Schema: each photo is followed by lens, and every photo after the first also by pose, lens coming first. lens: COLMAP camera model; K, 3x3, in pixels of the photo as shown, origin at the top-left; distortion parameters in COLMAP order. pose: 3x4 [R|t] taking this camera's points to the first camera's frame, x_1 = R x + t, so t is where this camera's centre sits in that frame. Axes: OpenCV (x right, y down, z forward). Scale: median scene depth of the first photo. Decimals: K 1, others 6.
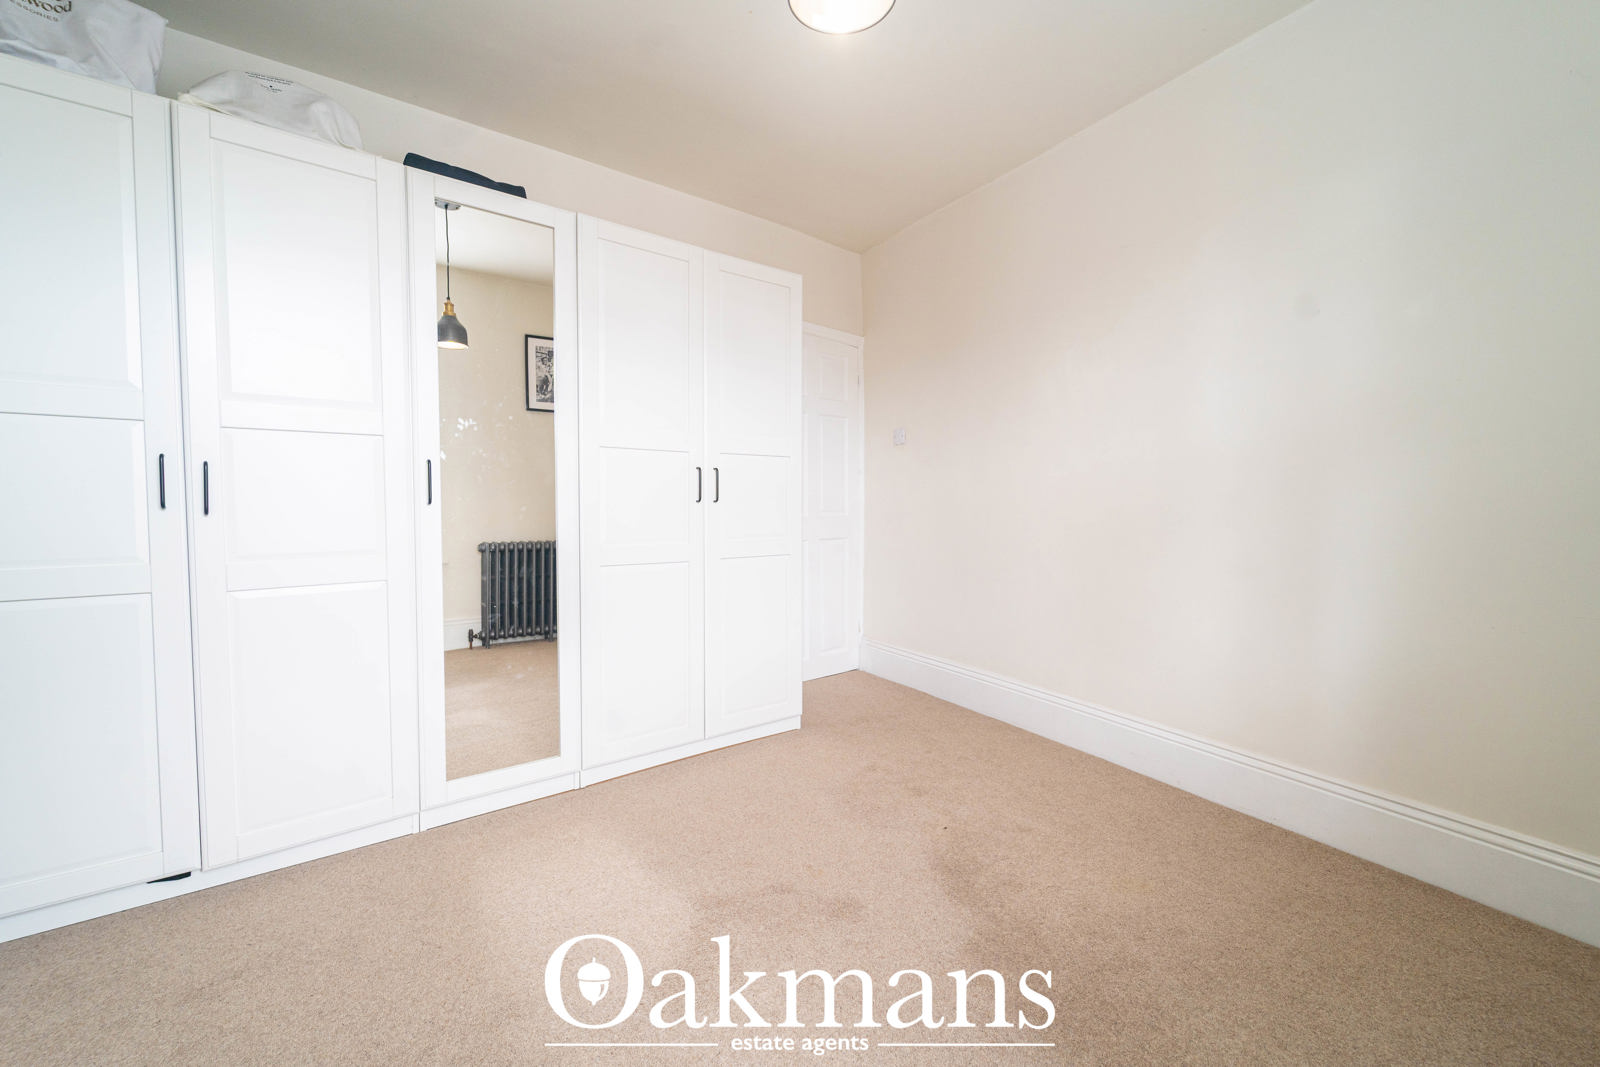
lens RADIAL K [[649.8, 0, 805.6], [0, 649.8, 530.2], [0, 0, 1]] dist [-0.001056, -0.000488]
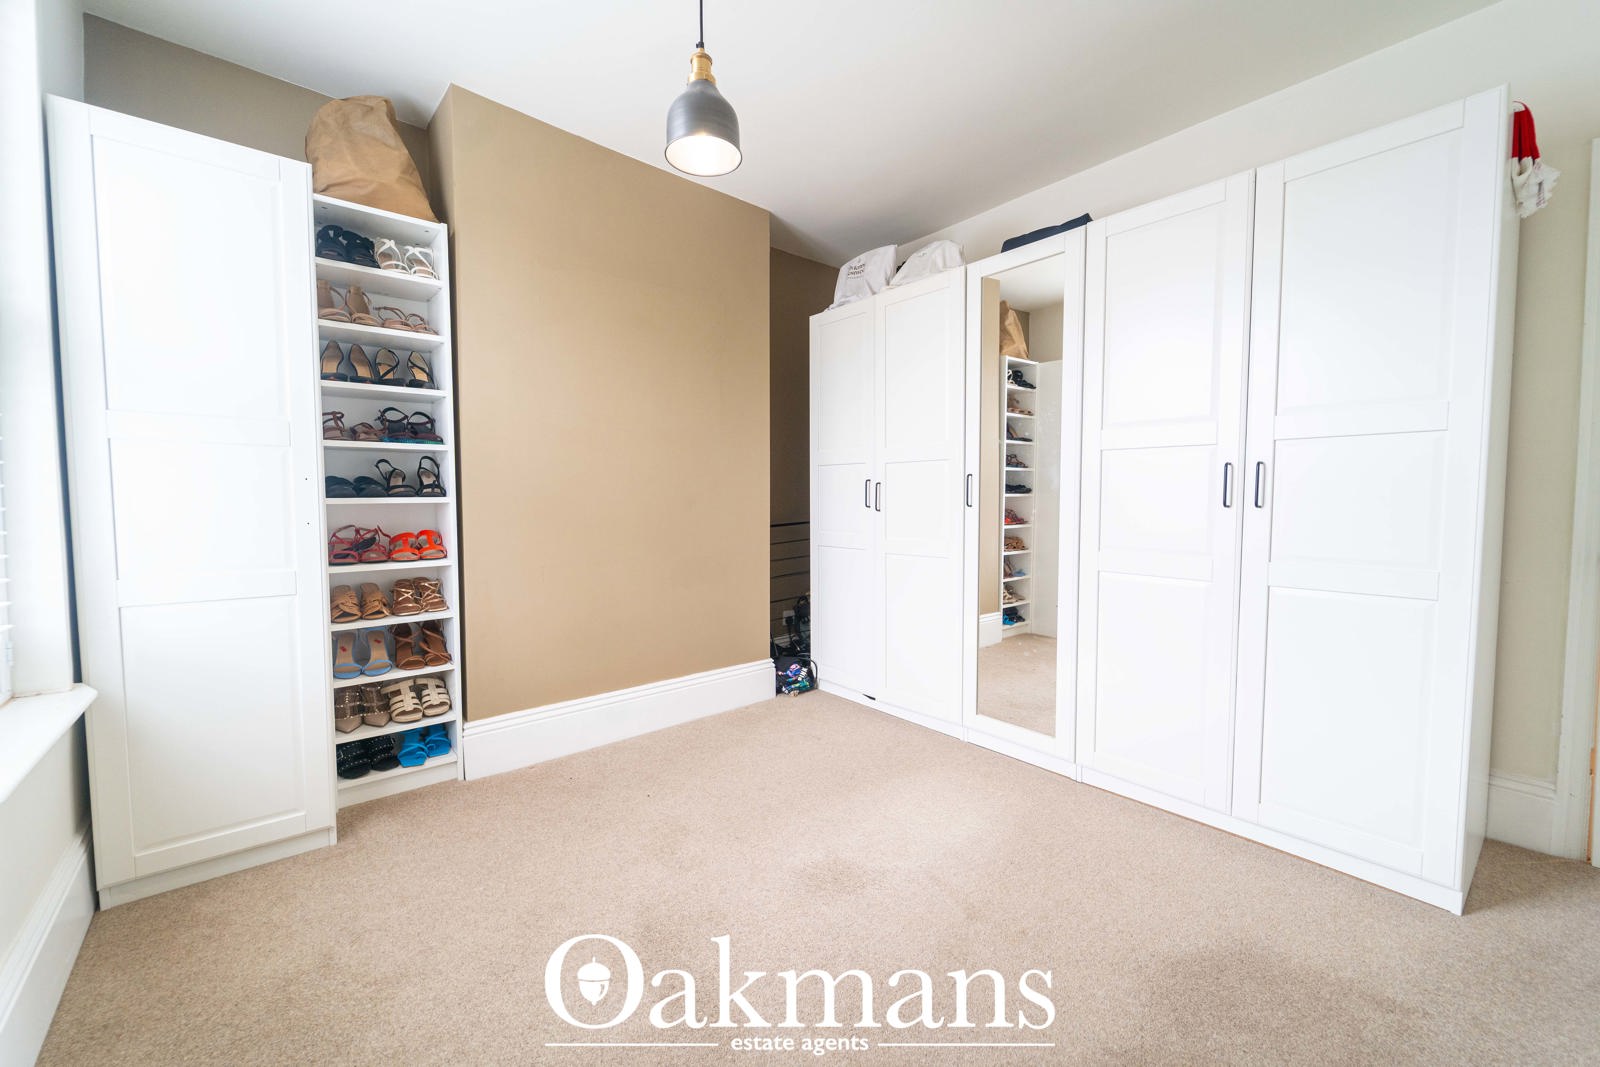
lens RADIAL K [[649.8, 0, 805.6], [0, 649.8, 530.2], [0, 0, 1]] dist [-0.001056, -0.000488]
pose [[0.014832, 0.050307, -0.998624, 0.681490], [-0.041731, 0.997894, 0.049651, -0.037101], [0.999019, 0.040937, 0.016900, 0.547483]]
